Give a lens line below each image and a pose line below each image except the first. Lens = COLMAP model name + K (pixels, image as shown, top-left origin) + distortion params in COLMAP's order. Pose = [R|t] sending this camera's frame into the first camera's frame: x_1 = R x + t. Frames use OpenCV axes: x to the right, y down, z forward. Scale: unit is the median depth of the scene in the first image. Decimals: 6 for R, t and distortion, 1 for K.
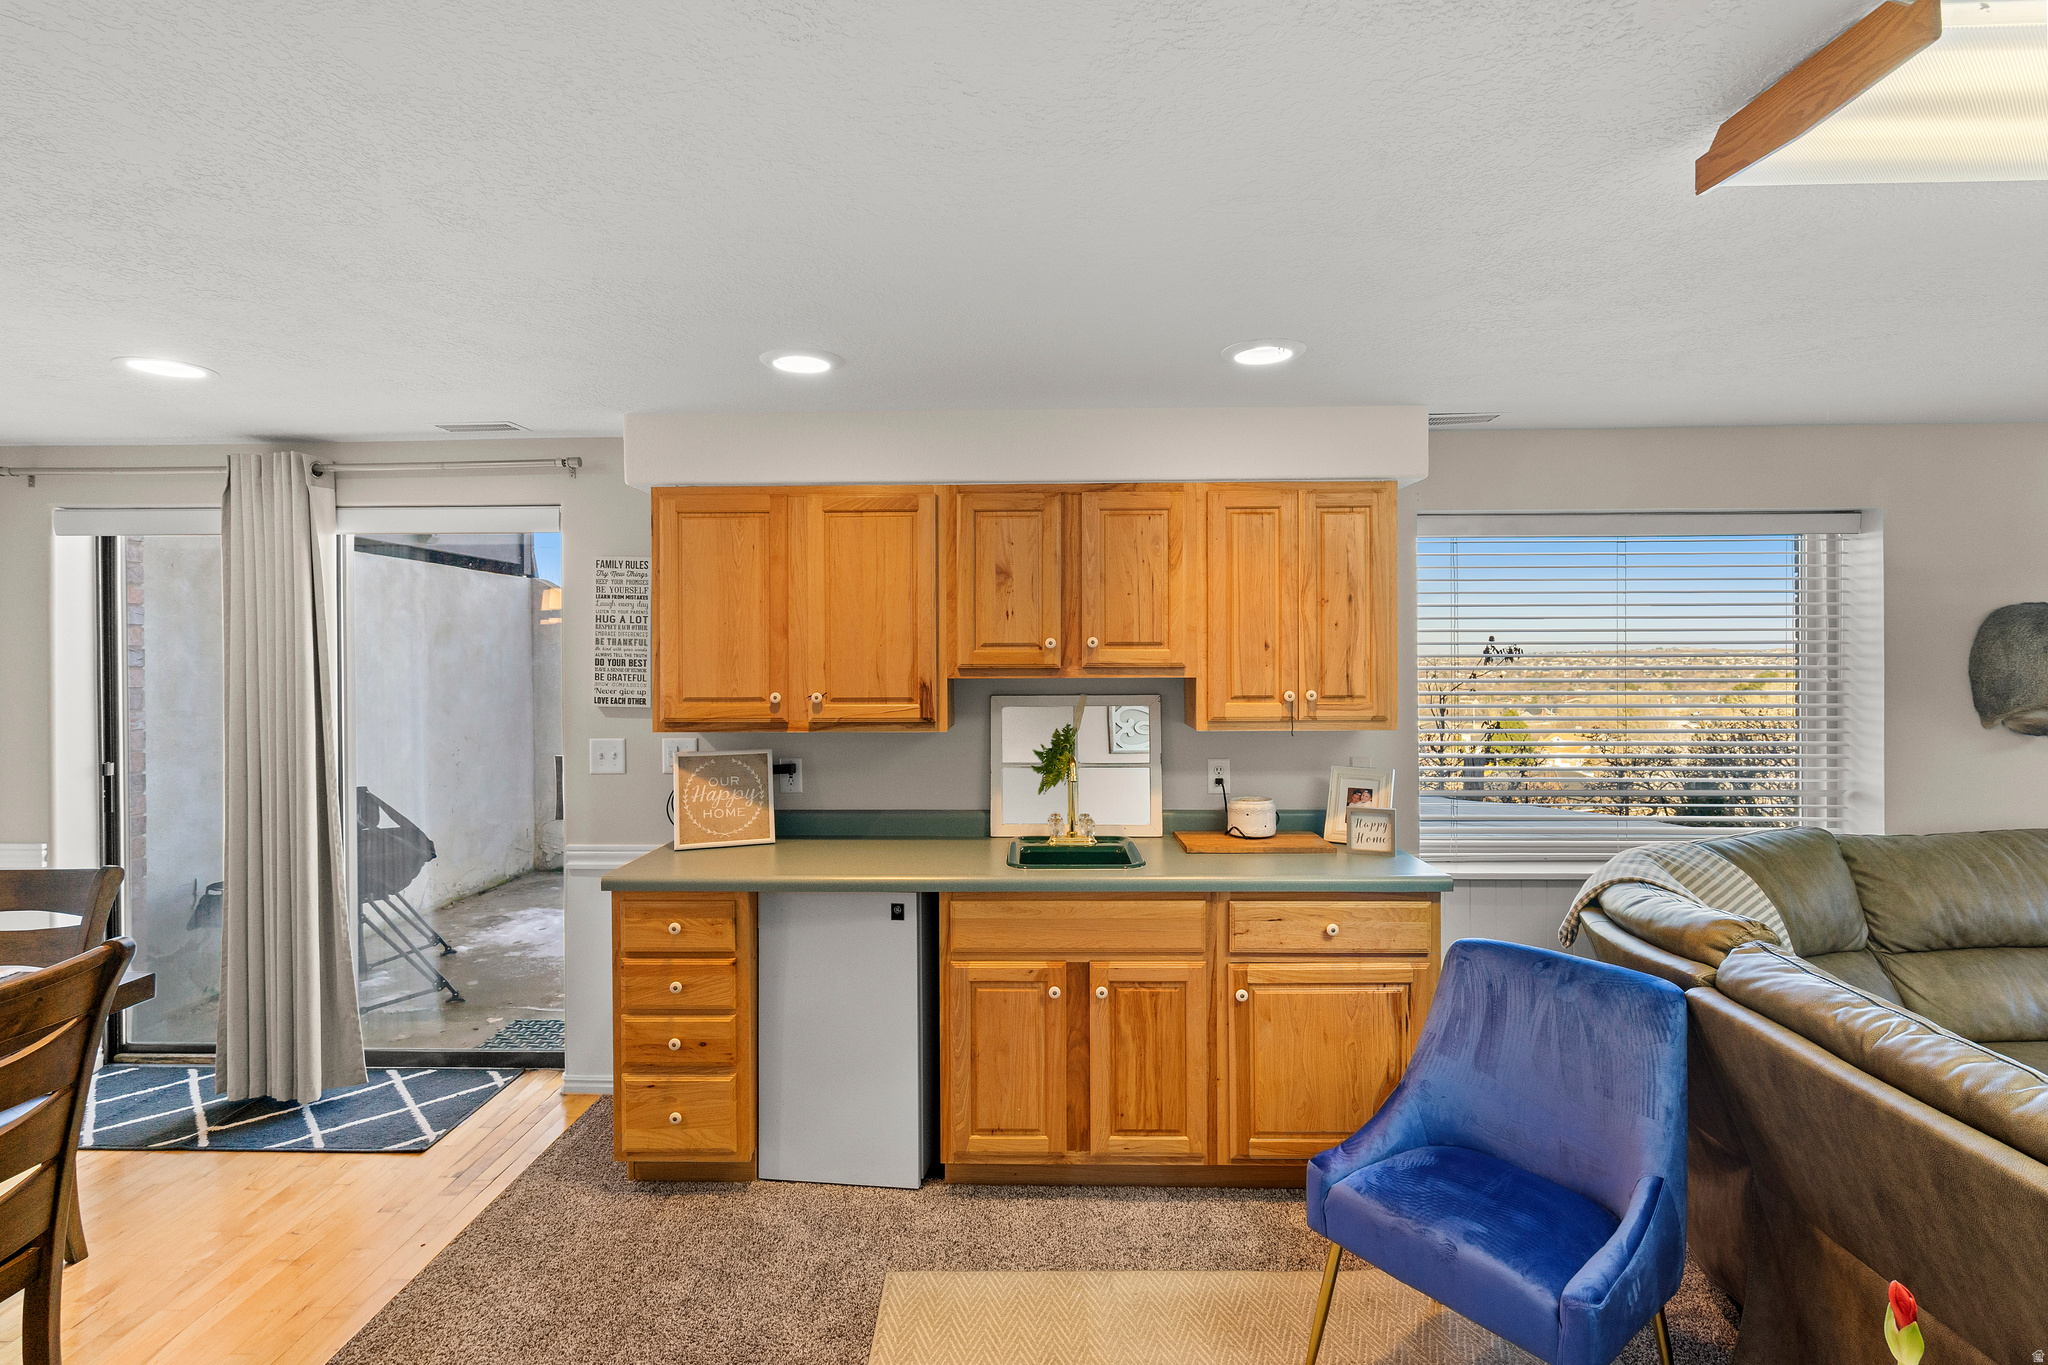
lens RADIAL K [[971.0, 0, 1017.1], [0, 971.0, 663.8], [0, 0, 1]] dist [0.000644, 0.000764]
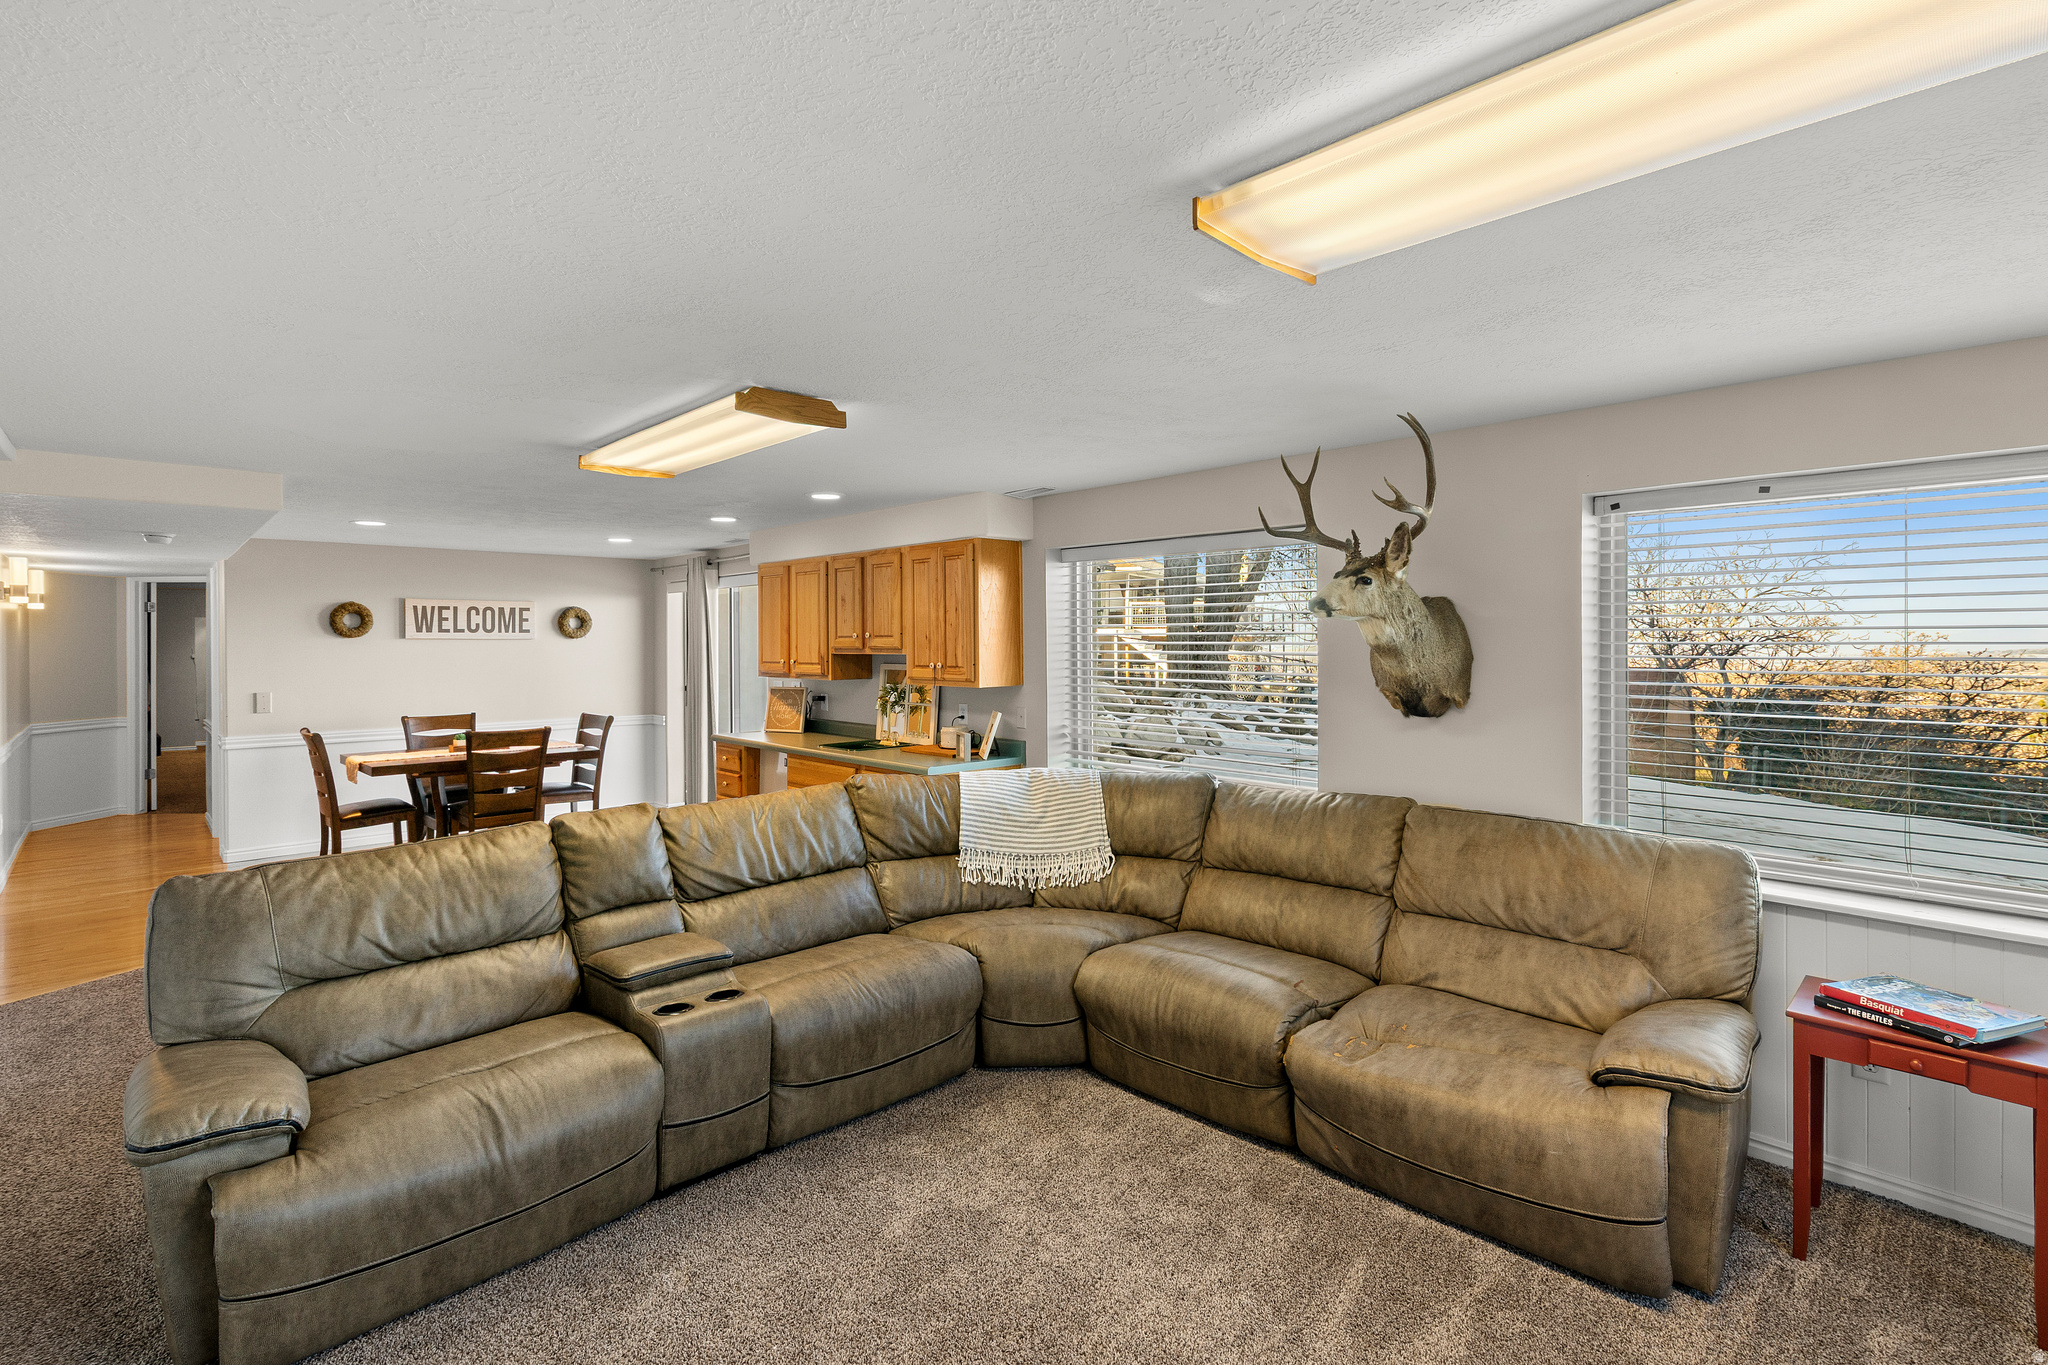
lens RADIAL K [[944.4, 0, 990.3], [0, 944.4, 655.1], [0, 0, 1]] dist [-0.000415, 0.000775]
pose [[0.690112, 0.009053, -0.723646, 1.604777], [-0.005496, 0.999958, 0.007269, 0.000552], [0.723682, -0.001039, 0.690133, -0.100872]]
